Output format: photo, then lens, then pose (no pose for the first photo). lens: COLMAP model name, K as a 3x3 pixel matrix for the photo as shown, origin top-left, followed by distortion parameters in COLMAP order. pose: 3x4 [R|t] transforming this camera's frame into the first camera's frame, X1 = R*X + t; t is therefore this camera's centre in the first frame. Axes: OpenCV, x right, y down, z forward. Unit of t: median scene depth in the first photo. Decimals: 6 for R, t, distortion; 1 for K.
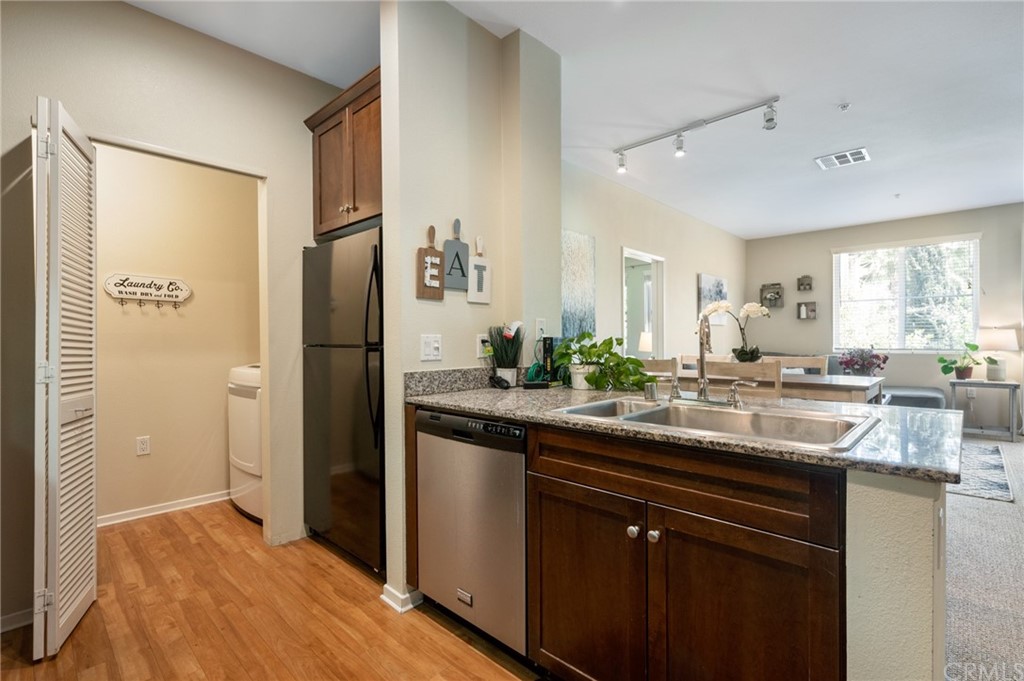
lens RADIAL K [[472.3, 0, 512.0], [0, 472.3, 340.5], [0, 0, 1]] dist [-0.000168, 0.001101]
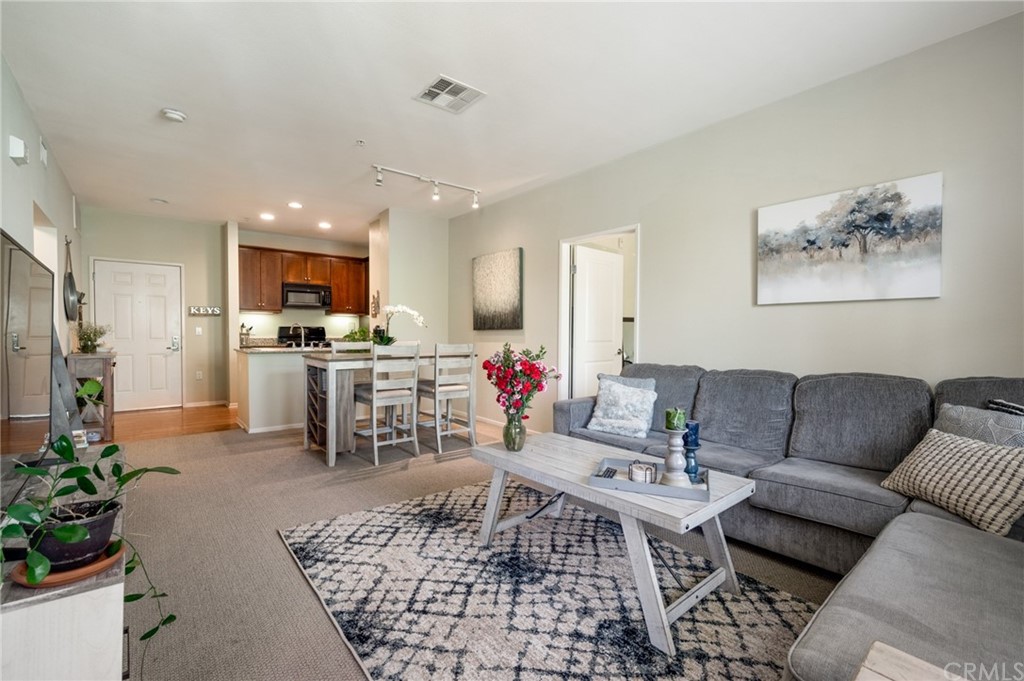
lens RADIAL K [[446.7, 0, 511.7], [0, 446.7, 342.3], [0, 0, 1]] dist [0.000789, 0.000027]
pose [[-0.123739, 0.028753, -0.991898, 2.474438], [-0.007366, 0.999526, 0.029893, -0.015157], [0.992287, 0.011005, -0.123469, 2.091370]]
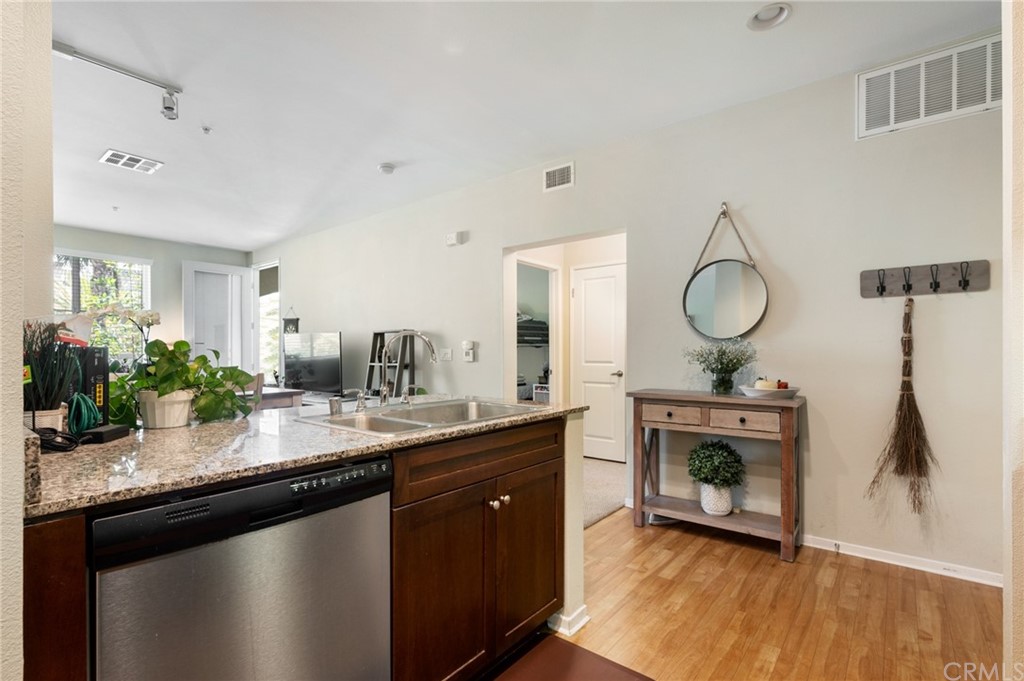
lens RADIAL K [[480.0, 0, 510.2], [0, 480.0, 351.9], [0, 0, 1]] dist [-0.000133, 0.000163]
pose [[-0.074404, 0.004943, 0.997216, -0.538026], [0.004772, 0.999978, -0.004601, 0.003766], [-0.997217, 0.004417, -0.074426, 0.561335]]
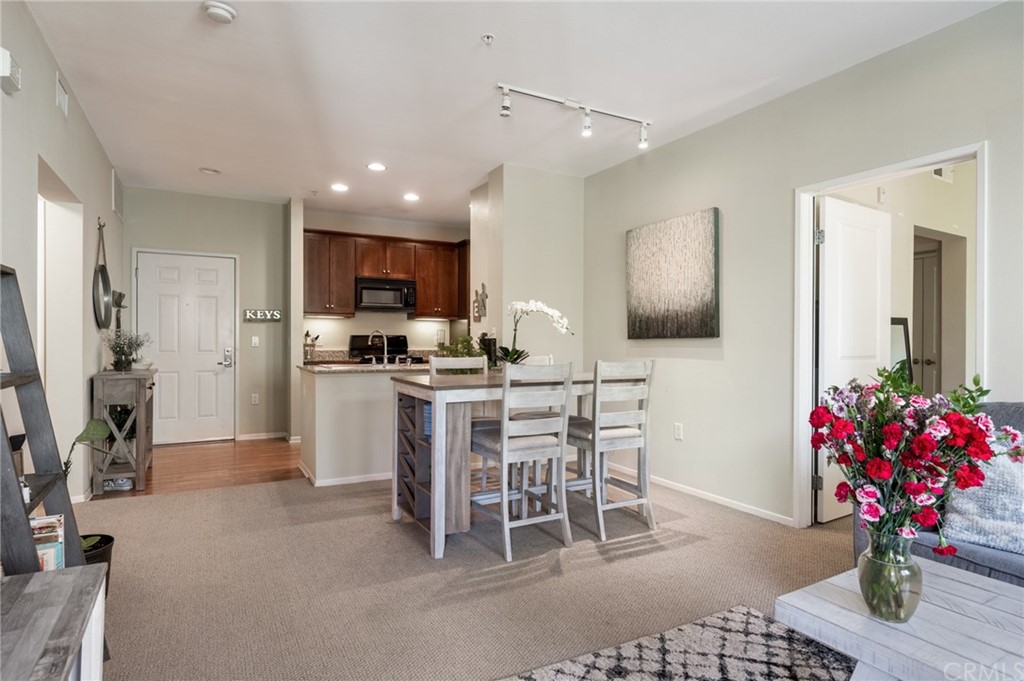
lens RADIAL K [[551.2, 0, 512.0], [0, 551.2, 340.5], [0, 0, 1]] dist [-0.001413, 0.000038]
pose [[-0.300672, 0.004731, -0.953716, 2.099494], [-0.003956, 0.999973, 0.006208, -0.012712], [0.953719, 0.005639, -0.300645, 1.779389]]
